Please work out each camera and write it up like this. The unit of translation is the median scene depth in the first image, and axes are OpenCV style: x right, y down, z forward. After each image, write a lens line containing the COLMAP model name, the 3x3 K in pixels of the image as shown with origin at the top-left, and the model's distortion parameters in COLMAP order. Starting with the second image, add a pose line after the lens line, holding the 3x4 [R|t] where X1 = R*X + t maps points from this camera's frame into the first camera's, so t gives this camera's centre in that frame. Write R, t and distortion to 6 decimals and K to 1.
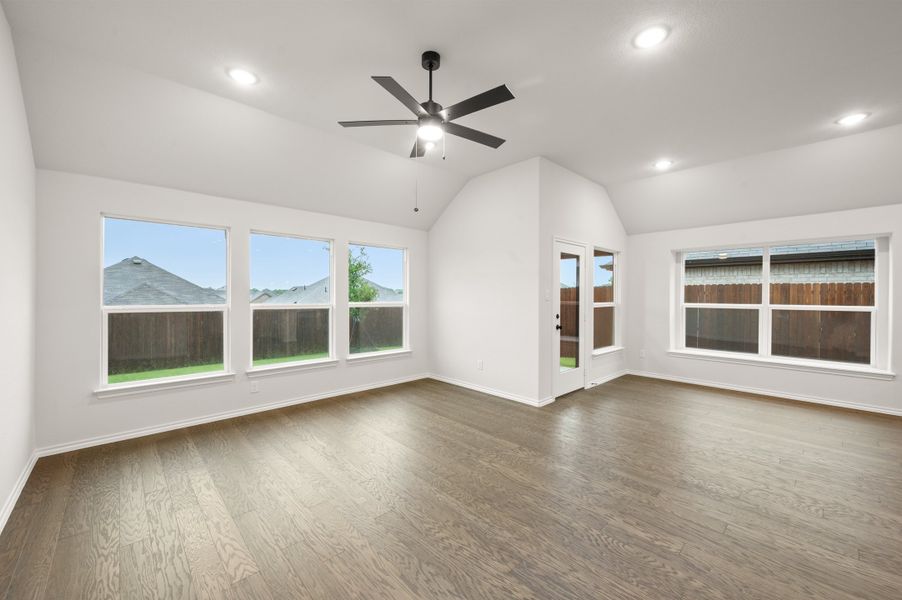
lens RADIAL K [[354.6, 0, 452.3], [0, 354.6, 299.4], [0, 0, 1]] dist [0.000777, -0.000160]
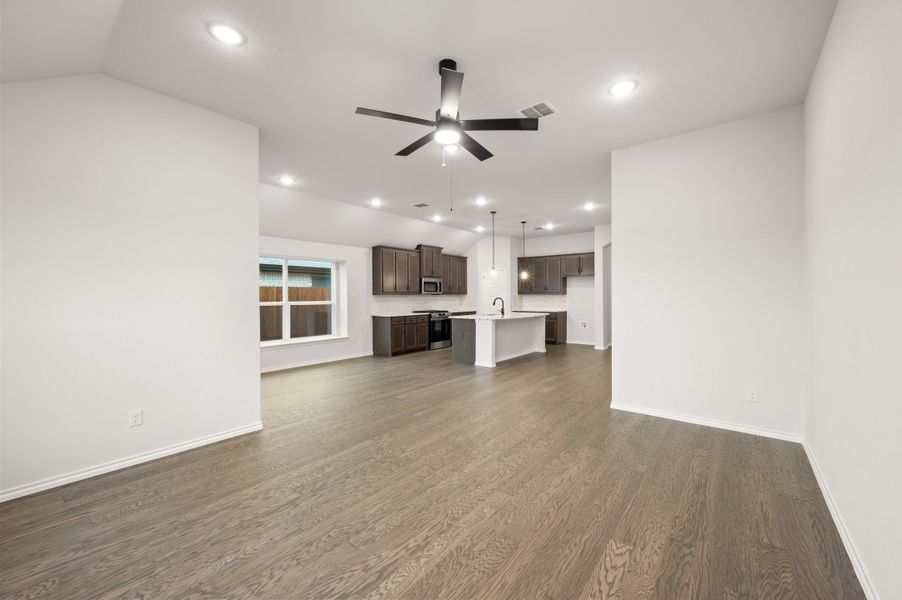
lens RADIAL K [[354.6, 0, 451.4], [0, 354.6, 297.8], [0, 0, 1]] dist [0.000777, -0.000160]
pose [[-0.130511, -0.010443, 0.991392, -0.546456], [0.016547, 0.999782, 0.012710, -0.007152], [-0.991309, 0.018063, -0.130310, 0.563040]]
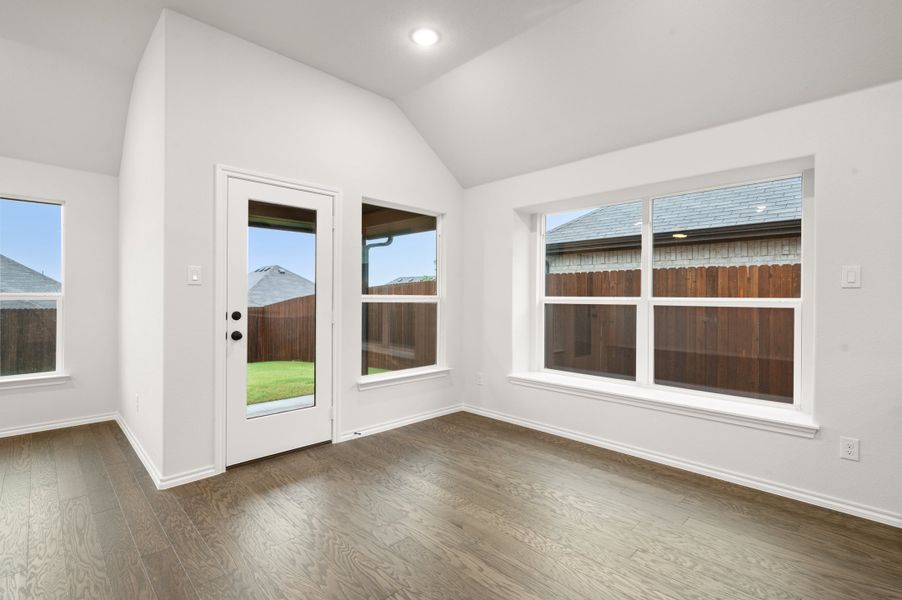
lens RADIAL K [[420.5, 0, 454.8], [0, 420.5, 300.2], [0, 0, 1]] dist [-0.001990, -0.000531]
pose [[0.999700, 0.002153, 0.024397, 0.561046], [-0.002059, 0.999990, -0.003865, 0.023205], [-0.024405, 0.003813, 0.999695, 0.318011]]
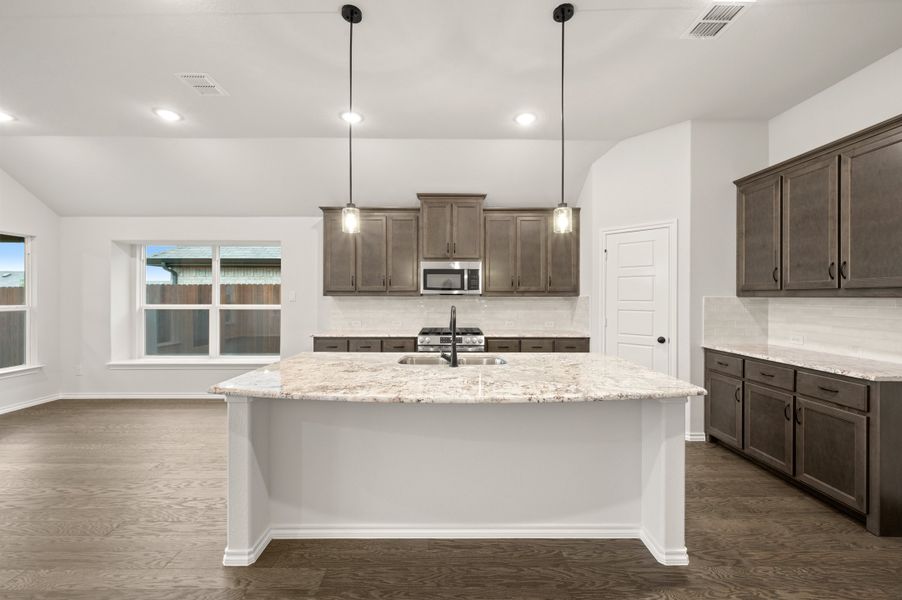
lens RADIAL K [[354.6, 0, 450.7], [0, 354.6, 299.8], [0, 0, 1]] dist [0.000777, -0.000160]
pose [[0.683065, -0.010118, 0.730288, 0.622128], [0.009859, 0.999941, 0.004633, 0.002993], [-0.730291, 0.004035, 0.683124, -0.159181]]
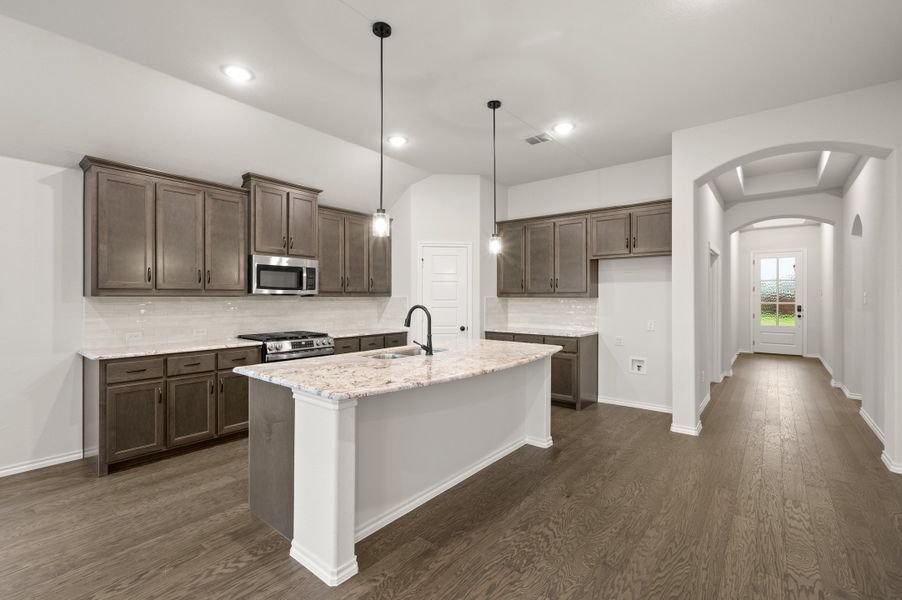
lens RADIAL K [[399.6, 0, 452.2], [0, 399.6, 300.3], [0, 0, 1]] dist [0.002205, -0.000776]
pose [[-0.133890, -0.011782, 0.990926, 0.346624], [0.009822, 0.999864, 0.013215, -0.001482], [-0.990948, 0.011503, -0.133756, 0.186414]]
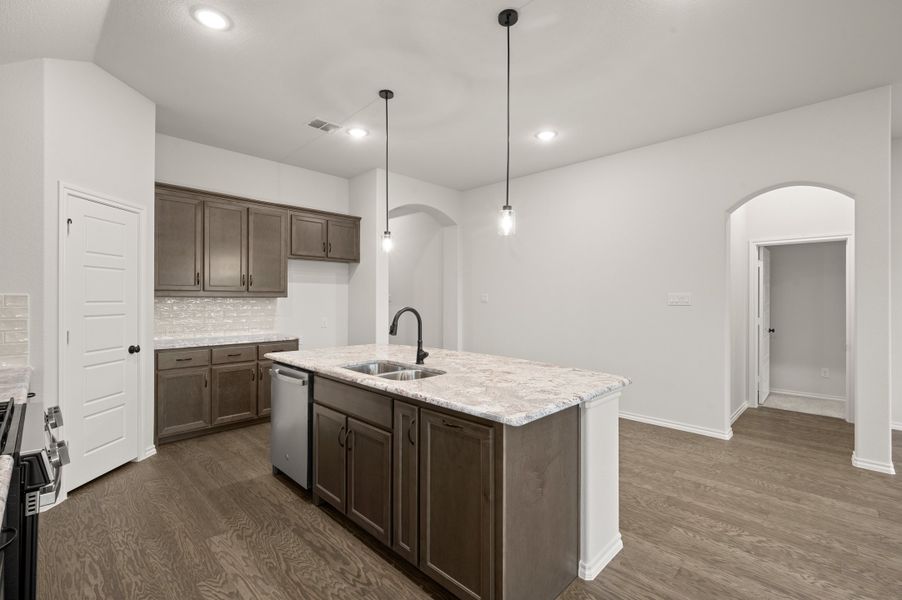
lens RADIAL K [[399.6, 0, 452.9], [0, 399.6, 298.0], [0, 0, 1]] dist [0.002205, -0.000776]
pose [[-0.999160, -0.007280, -0.040325, 0.929803], [-0.007730, 0.999910, 0.011007, -0.003950], [0.040242, 0.011310, -0.999126, 0.673844]]
